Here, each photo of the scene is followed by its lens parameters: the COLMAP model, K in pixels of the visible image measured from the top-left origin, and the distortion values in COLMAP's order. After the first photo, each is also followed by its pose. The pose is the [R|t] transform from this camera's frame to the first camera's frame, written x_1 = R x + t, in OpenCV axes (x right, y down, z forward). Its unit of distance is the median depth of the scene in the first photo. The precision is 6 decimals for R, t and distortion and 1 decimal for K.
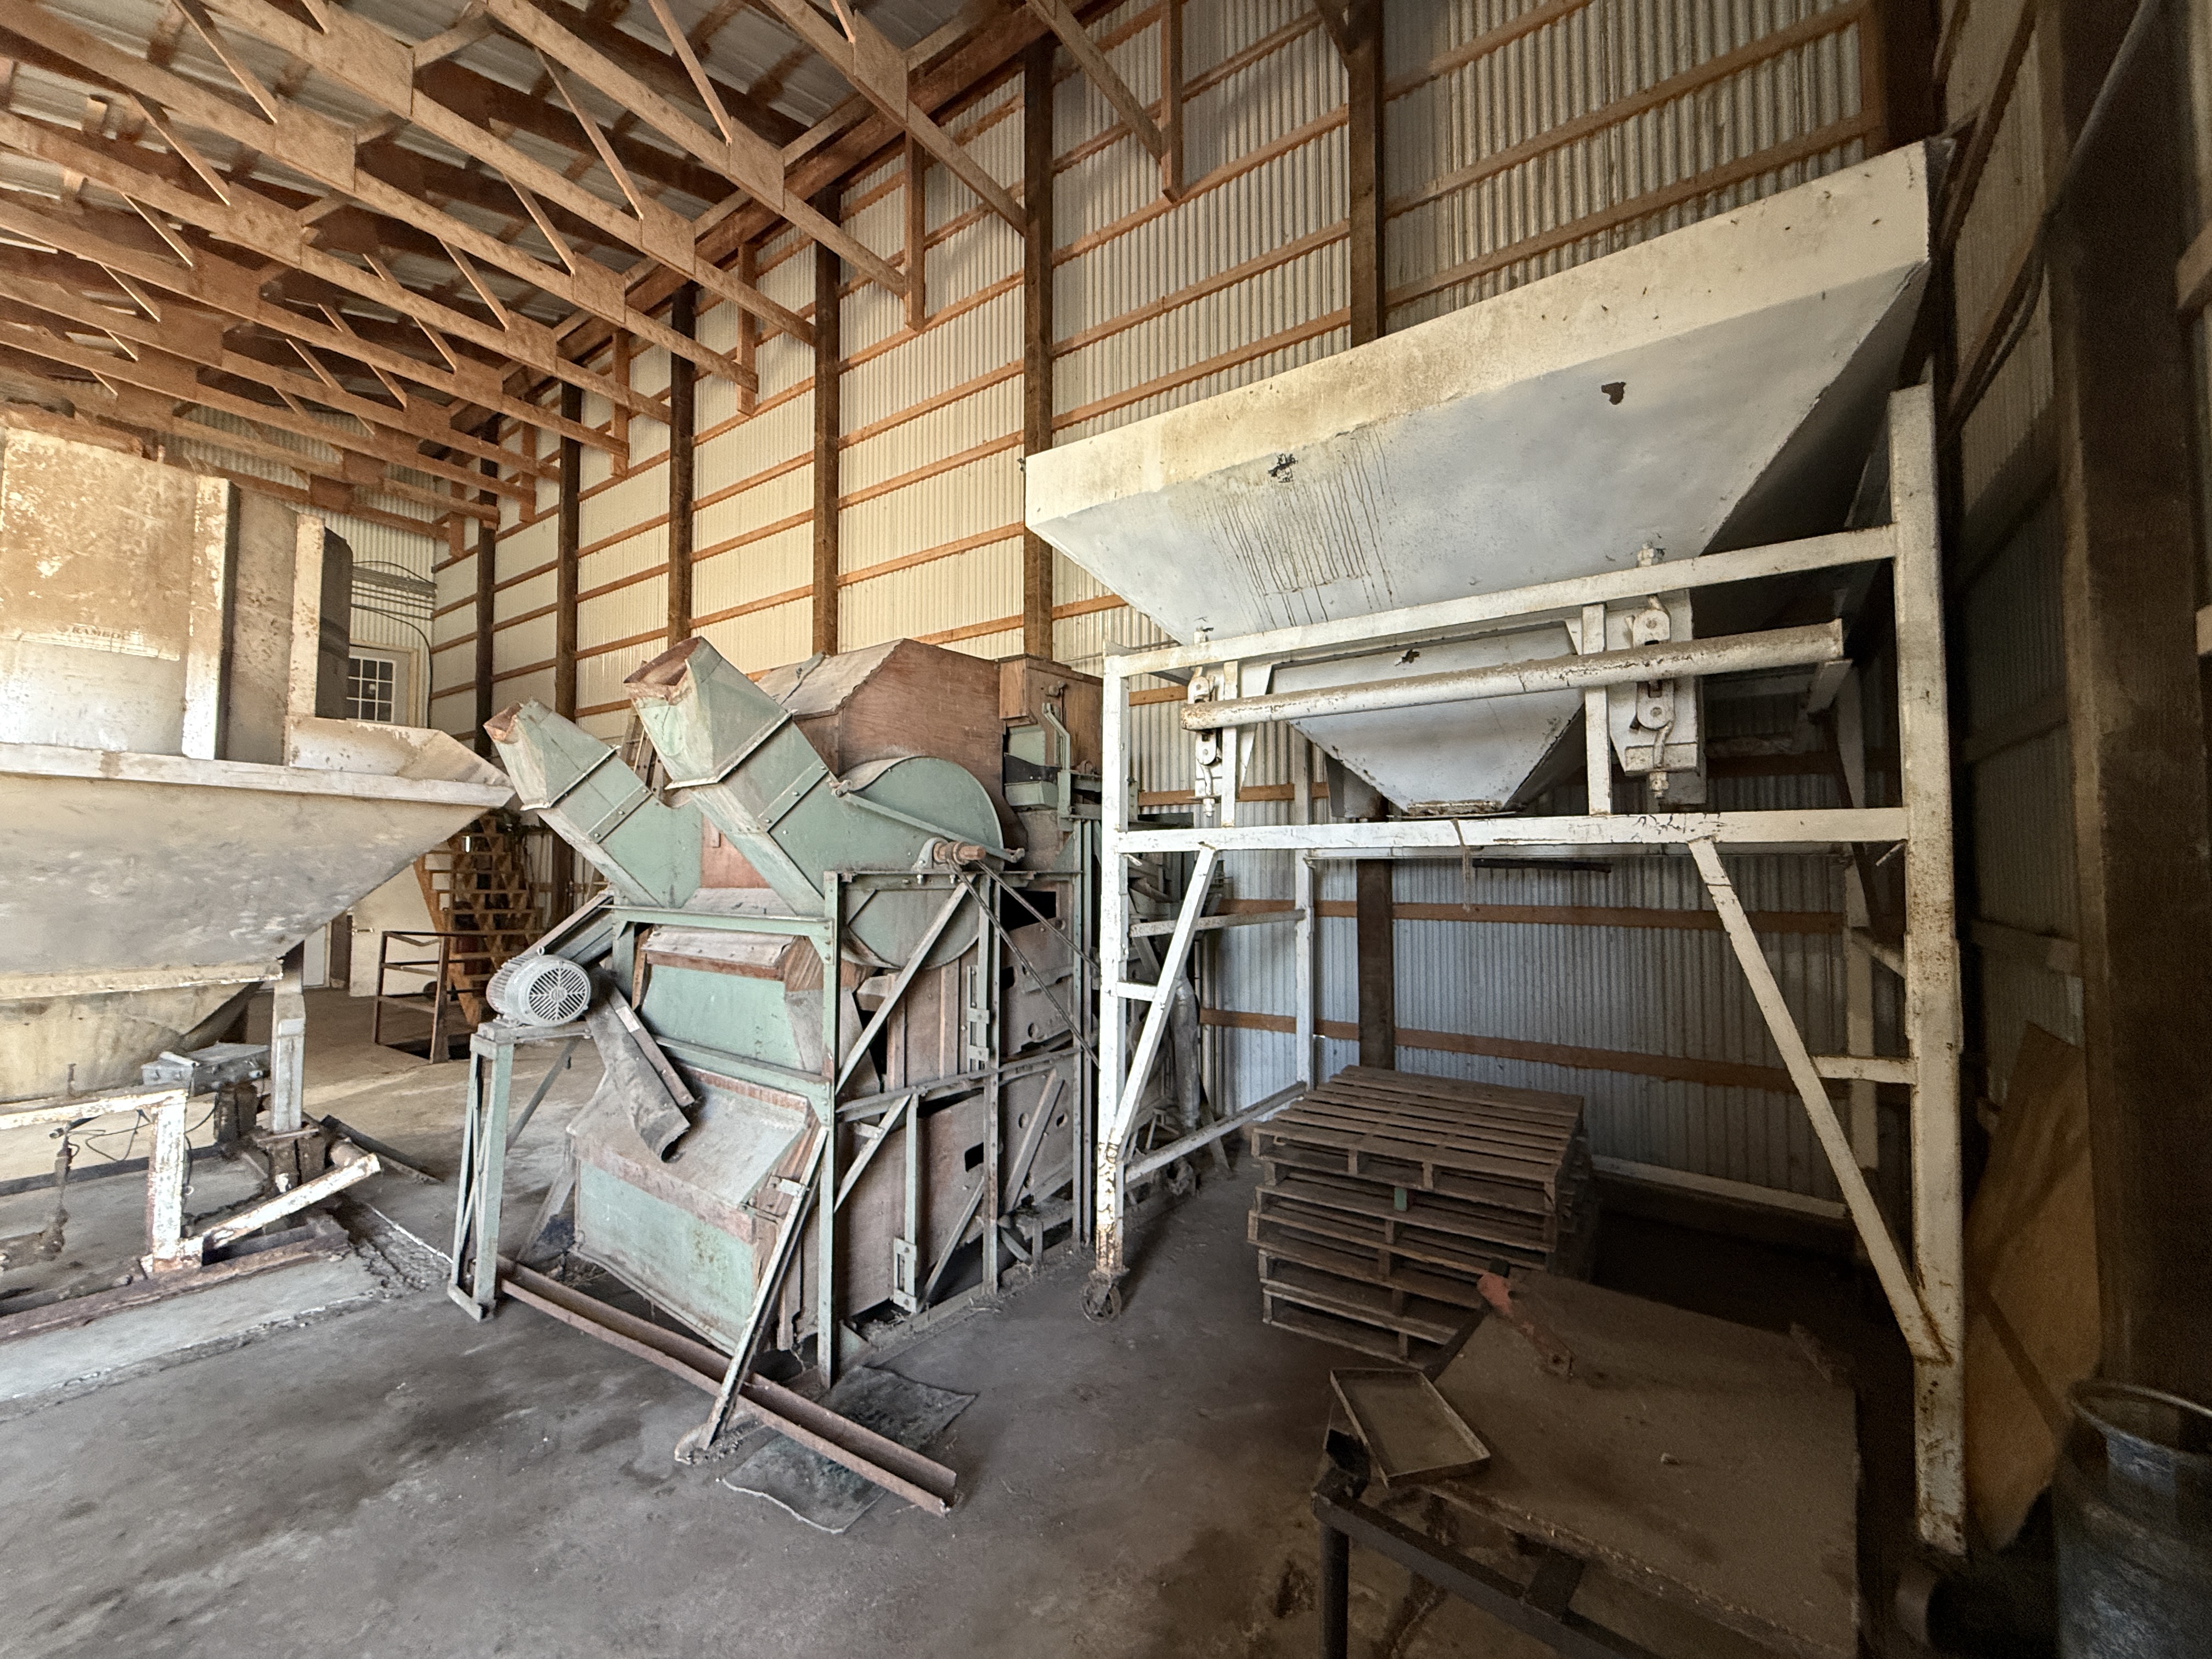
lens RADIAL K [[886.8, 0, 1104.0], [0, 886.8, 831.4], [0, 0, 1]] dist [0.000757, -0.000178]
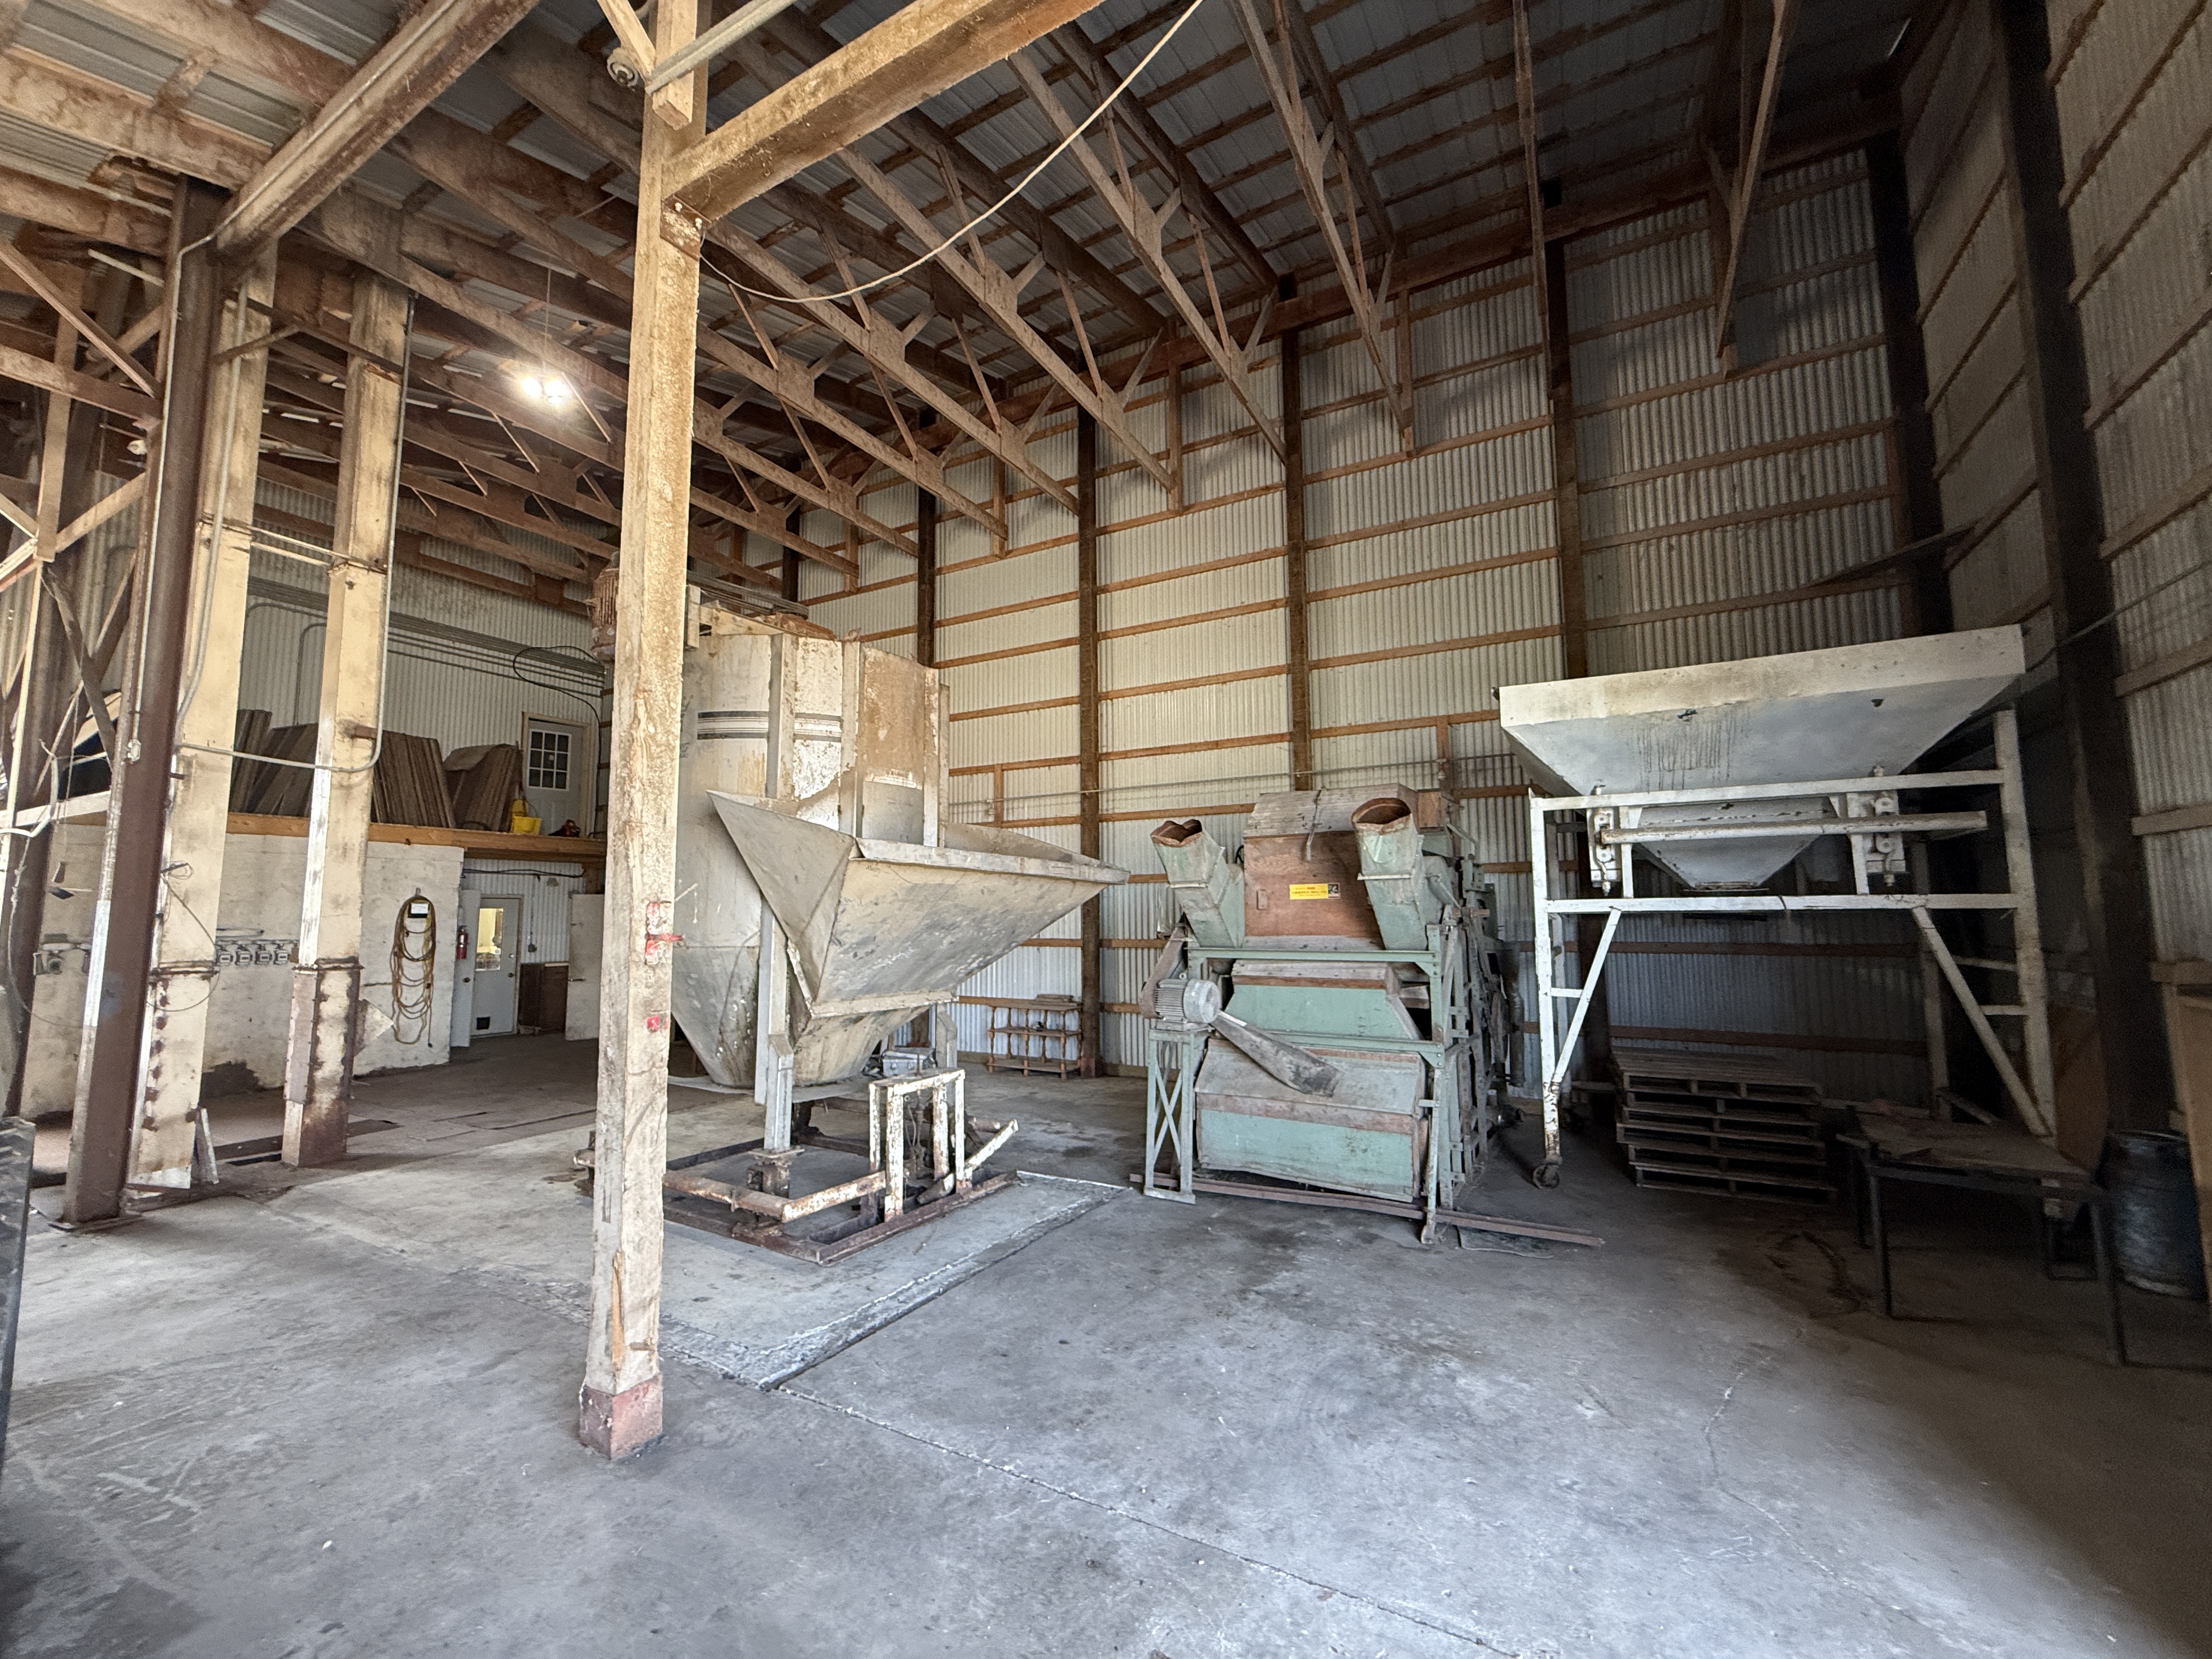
lens RADIAL K [[886.8, 0, 1107.6], [0, 886.8, 831.2], [0, 0, 1]] dist [0.000757, -0.000178]
pose [[0.993788, 0.004193, 0.111210, -1.032430], [0.001858, 0.998526, -0.054247, -0.041954], [-0.111274, 0.054116, 0.992315, -0.626943]]
